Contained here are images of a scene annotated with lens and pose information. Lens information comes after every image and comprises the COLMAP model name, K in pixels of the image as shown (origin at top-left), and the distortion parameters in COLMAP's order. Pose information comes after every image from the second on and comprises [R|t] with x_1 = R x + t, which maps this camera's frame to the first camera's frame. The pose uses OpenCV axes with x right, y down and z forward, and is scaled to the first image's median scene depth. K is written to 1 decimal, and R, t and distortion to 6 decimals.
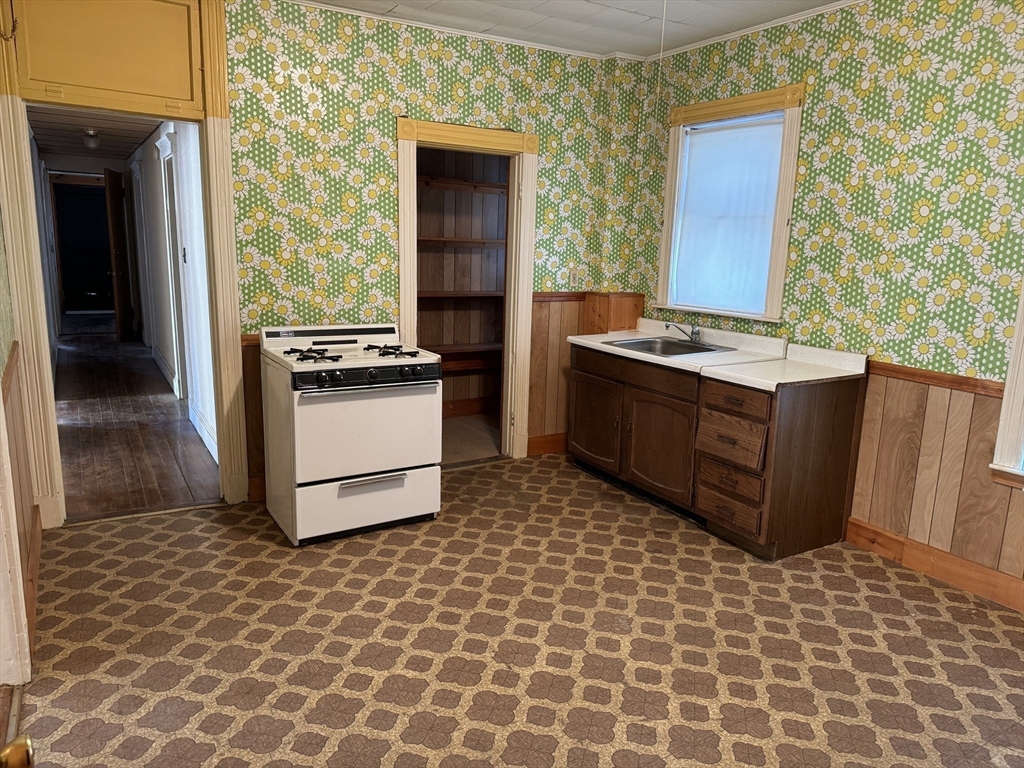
lens RADIAL K [[716.5, 0, 517.9], [0, 716.5, 383.1], [0, 0, 1]] dist [0.044415, -0.062406]
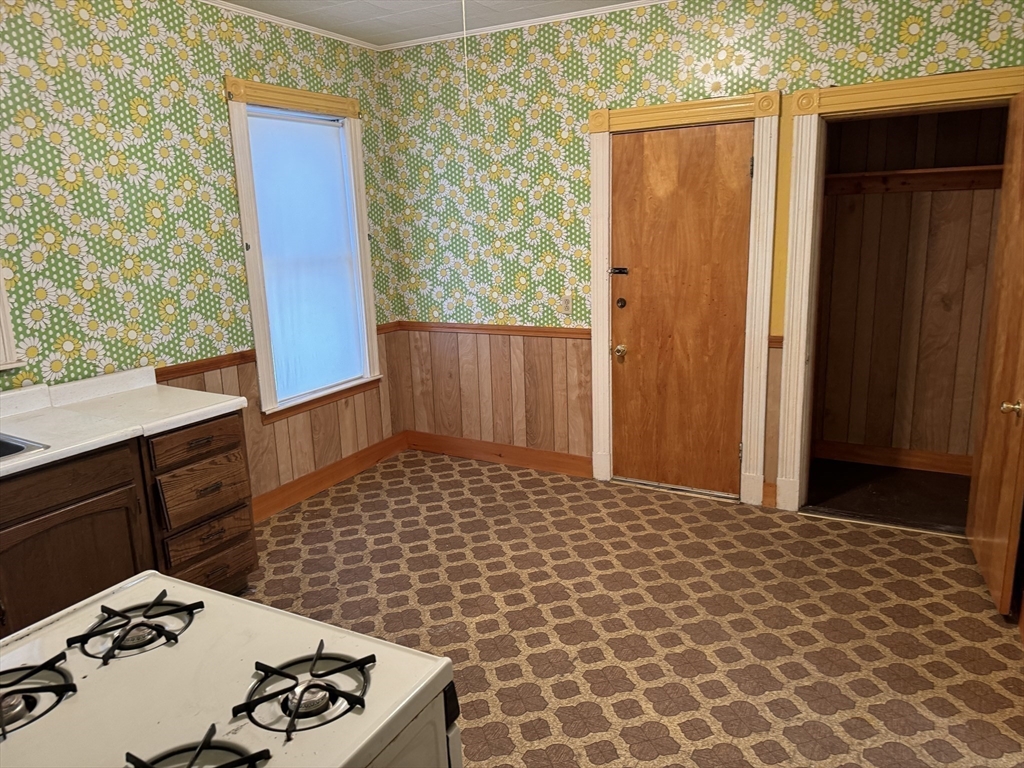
lens RADIAL K [[716.5, 0, 518.0], [0, 716.5, 381.2], [0, 0, 1]] dist [0.044415, -0.062406]
pose [[-0.501749, -0.195744, 0.842575, -0.616610], [0.192117, 0.924515, 0.329185, -0.264591], [-0.843409, 0.327041, -0.426269, 1.117456]]
